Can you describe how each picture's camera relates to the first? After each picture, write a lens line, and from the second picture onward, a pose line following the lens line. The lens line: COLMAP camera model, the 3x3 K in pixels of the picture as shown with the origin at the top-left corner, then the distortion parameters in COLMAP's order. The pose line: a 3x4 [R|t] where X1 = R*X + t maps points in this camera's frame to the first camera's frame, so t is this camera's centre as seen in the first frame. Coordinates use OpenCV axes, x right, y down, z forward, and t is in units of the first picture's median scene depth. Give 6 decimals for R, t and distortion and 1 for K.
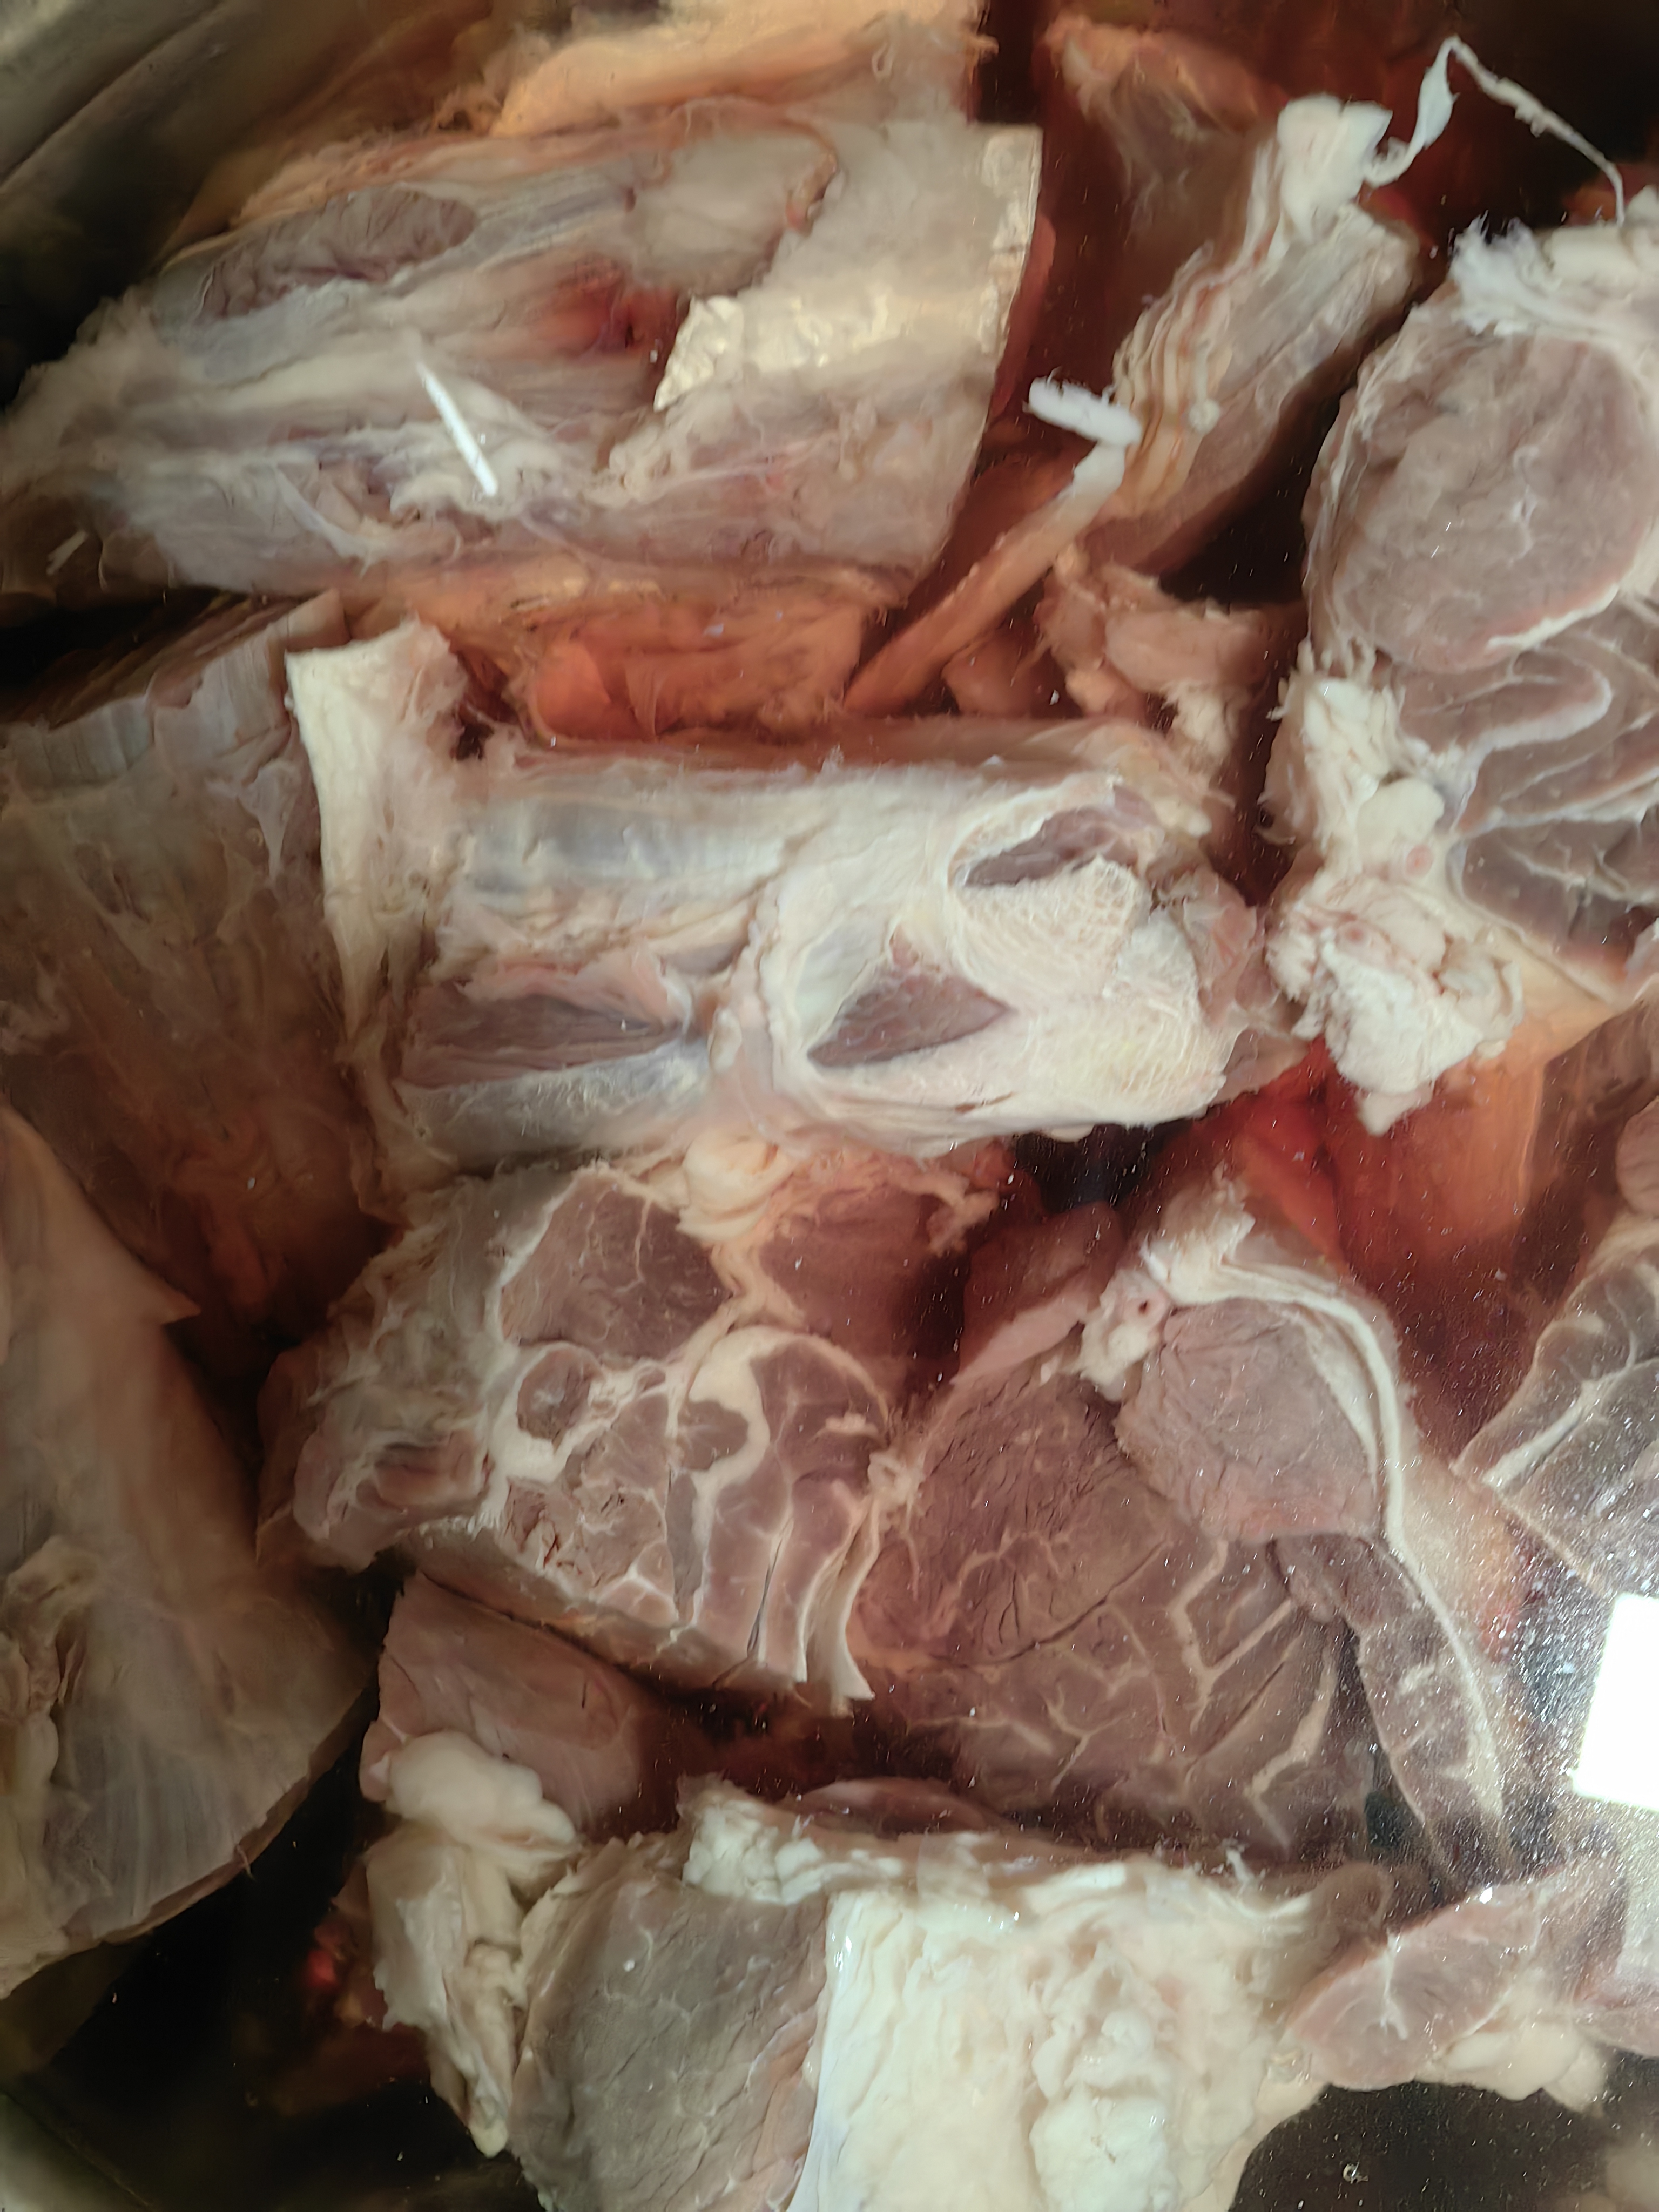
lens RADIAL K [[1743.8, 0, 829.6], [0, 1743.8, 1100.8], [0, 0, 1]] dist [0.038996, -0.078797]
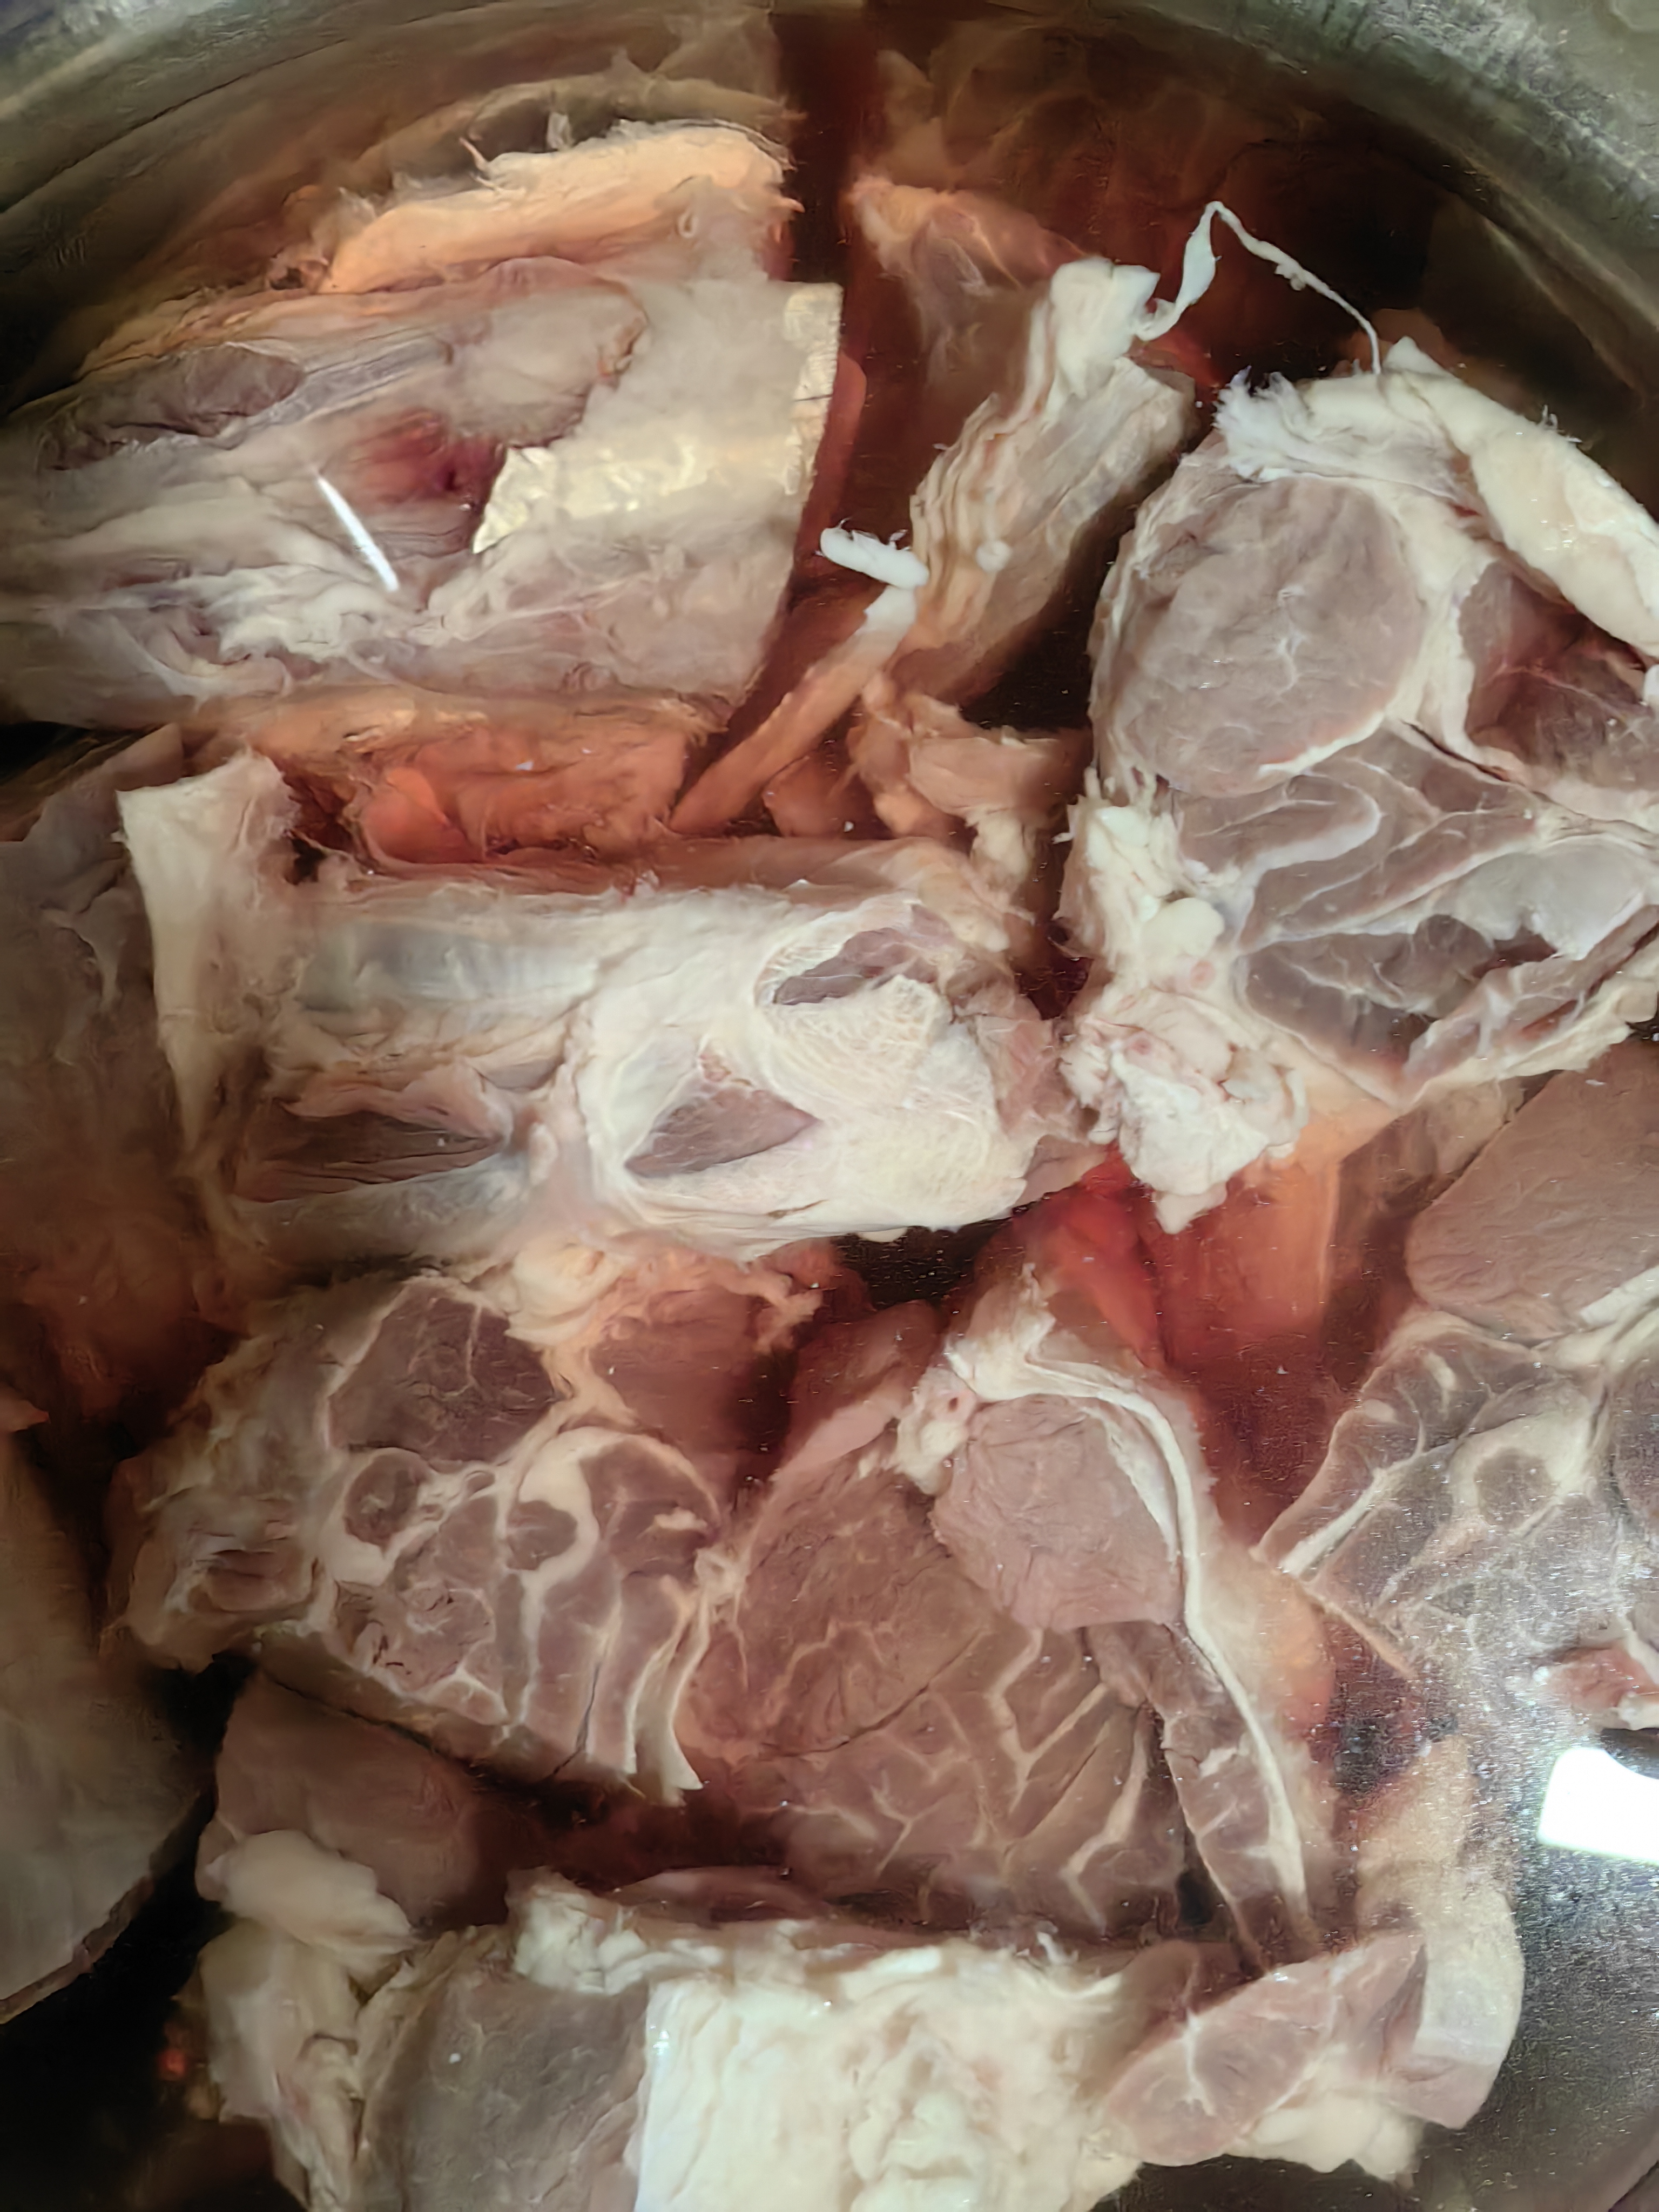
lens RADIAL K [[1743.8, 0, 829.6], [0, 1743.8, 1100.8], [0, 0, 1]] dist [0.038996, -0.078797]
pose [[0.999812, -0.013310, 0.014129, 0.094182], [0.013710, 0.999497, -0.028603, -0.033372], [-0.013741, 0.028791, 0.999491, -0.042912]]
